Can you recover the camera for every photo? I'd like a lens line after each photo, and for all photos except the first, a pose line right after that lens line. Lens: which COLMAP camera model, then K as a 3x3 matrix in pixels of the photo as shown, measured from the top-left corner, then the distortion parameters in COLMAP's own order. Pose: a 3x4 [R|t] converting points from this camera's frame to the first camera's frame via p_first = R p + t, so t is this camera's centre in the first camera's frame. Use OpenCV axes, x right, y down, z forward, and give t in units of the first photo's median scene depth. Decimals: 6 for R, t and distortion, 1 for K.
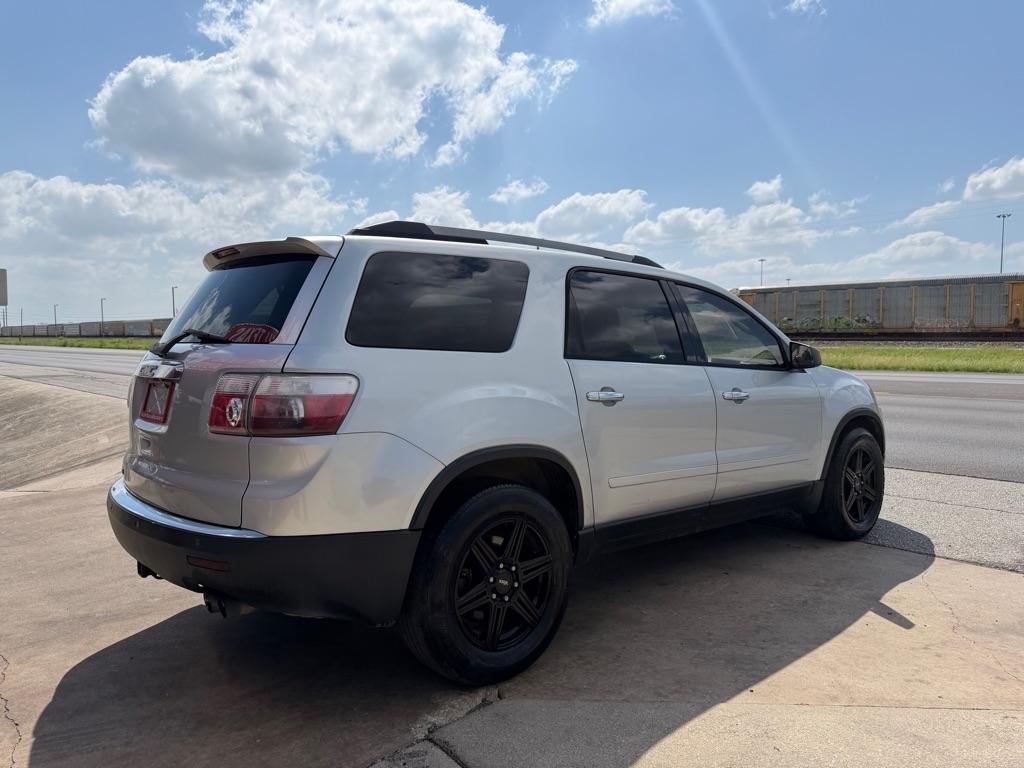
lens RADIAL K [[776.1, 0, 508.4], [0, 776.1, 358.1], [0, 0, 1]] dist [0.058965, -0.095394]
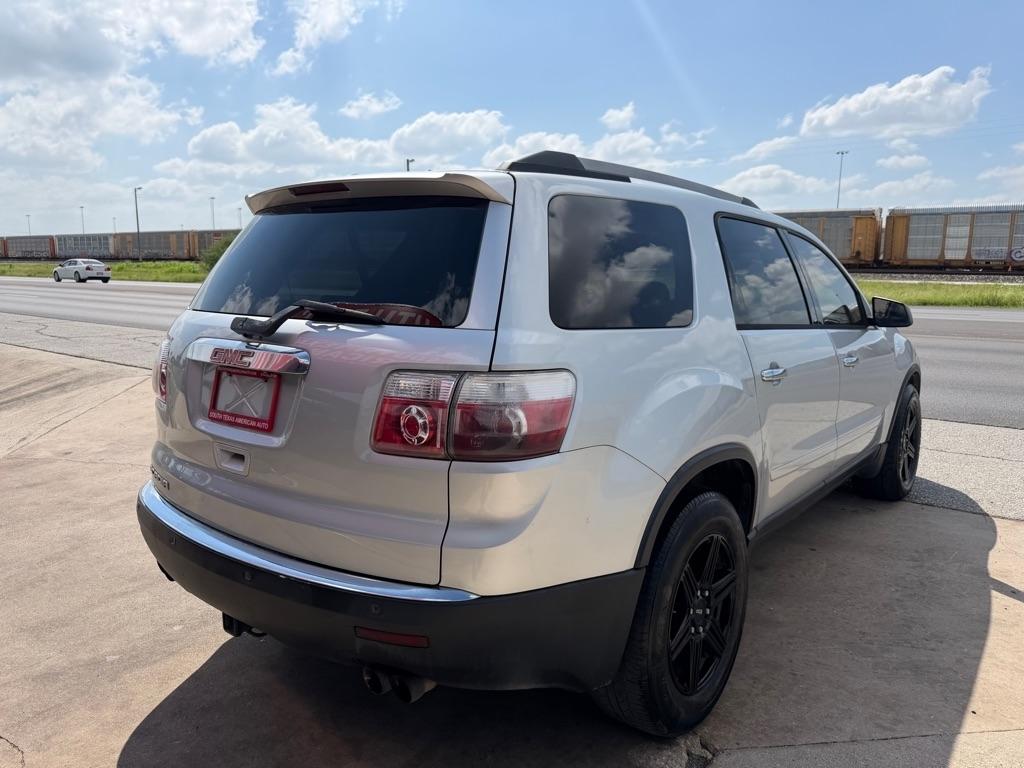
lens RADIAL K [[781.7, 0, 503.3], [0, 781.7, 372.4], [0, 0, 1]] dist [0.002865, -0.015470]
pose [[0.983656, -0.015633, 0.179377, -0.258959], [-0.004740, 0.993630, 0.112589, -0.038119], [-0.179995, -0.111599, 0.977316, 0.195475]]
